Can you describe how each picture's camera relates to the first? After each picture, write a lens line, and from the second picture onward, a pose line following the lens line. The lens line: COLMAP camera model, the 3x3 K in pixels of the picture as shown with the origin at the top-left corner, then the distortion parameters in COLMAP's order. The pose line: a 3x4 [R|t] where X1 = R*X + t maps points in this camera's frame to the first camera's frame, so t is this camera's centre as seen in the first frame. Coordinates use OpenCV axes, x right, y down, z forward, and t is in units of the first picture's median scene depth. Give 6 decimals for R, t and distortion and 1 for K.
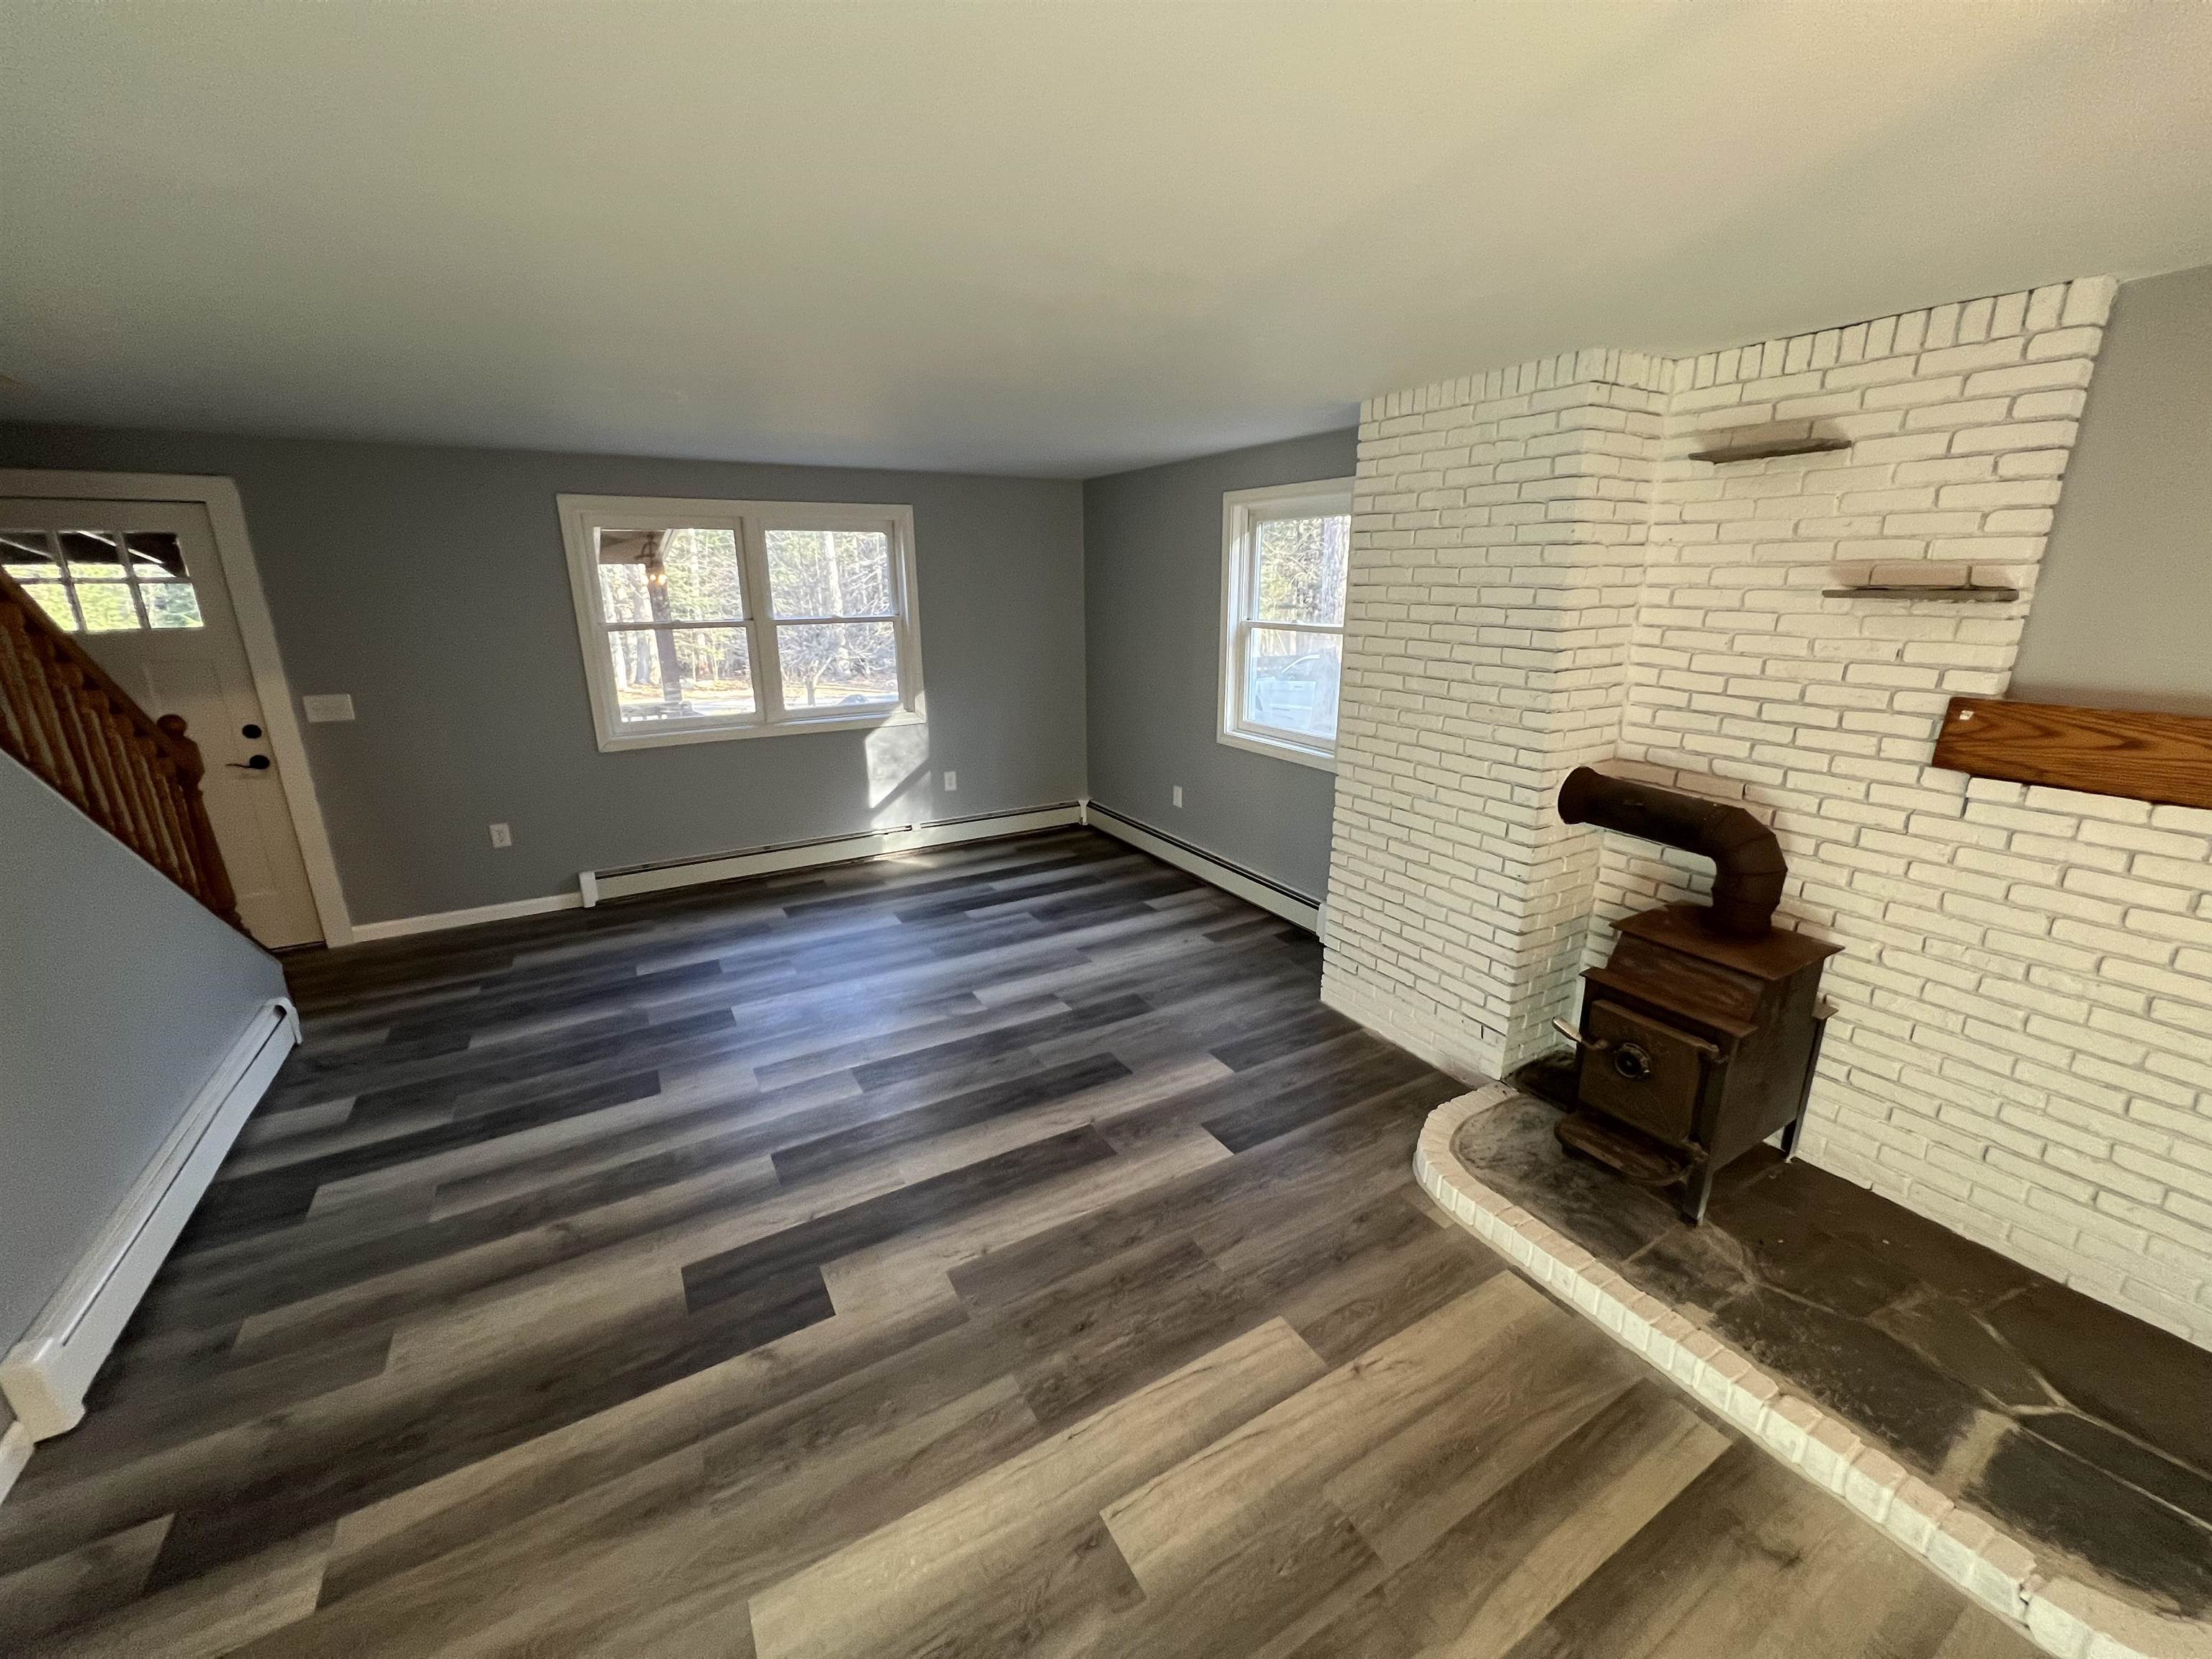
lens RADIAL K [[886.1, 0, 1105.3], [0, 886.1, 831.1], [0, 0, 1]] dist [-0.000503, -0.000018]
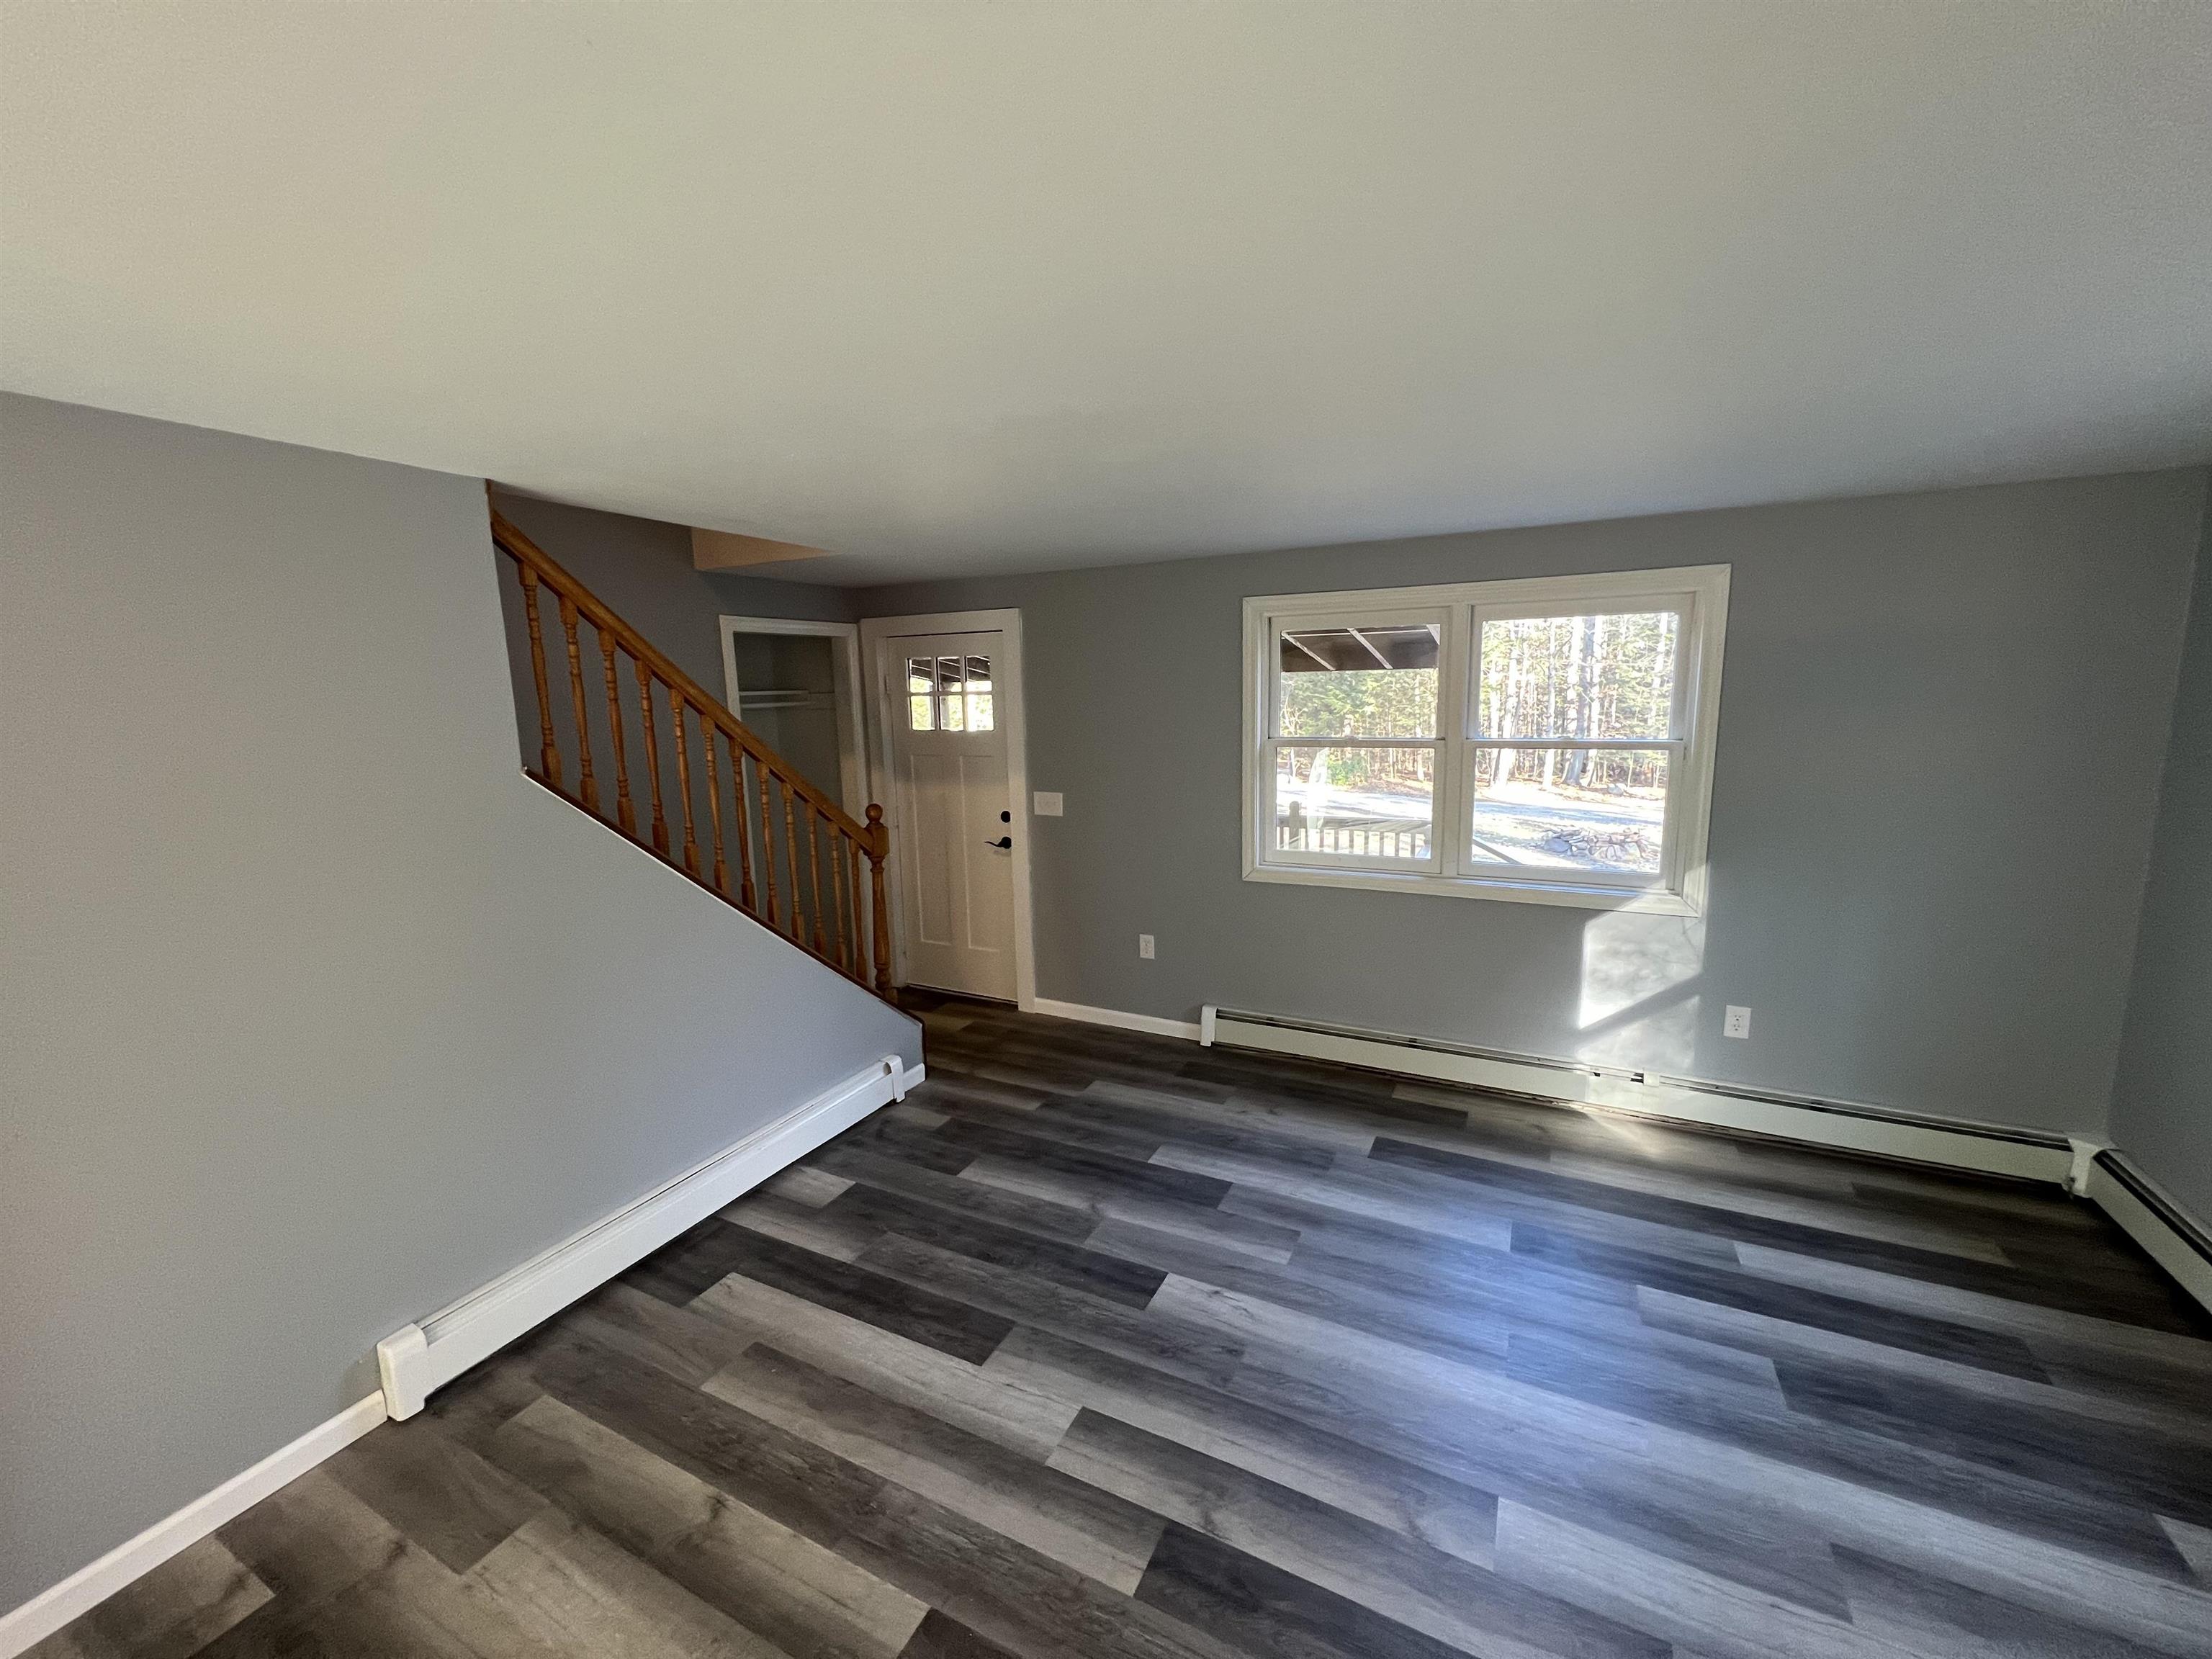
lens RADIAL K [[886.1, 0, 1103.4], [0, 886.1, 818.4], [0, 0, 1]] dist [-0.000503, -0.000018]
pose [[0.544296, 0.116951, -0.830701, 0.079088], [-0.216599, 0.976250, -0.004479, -0.113832], [0.810449, 0.182366, 0.556701, 0.381757]]
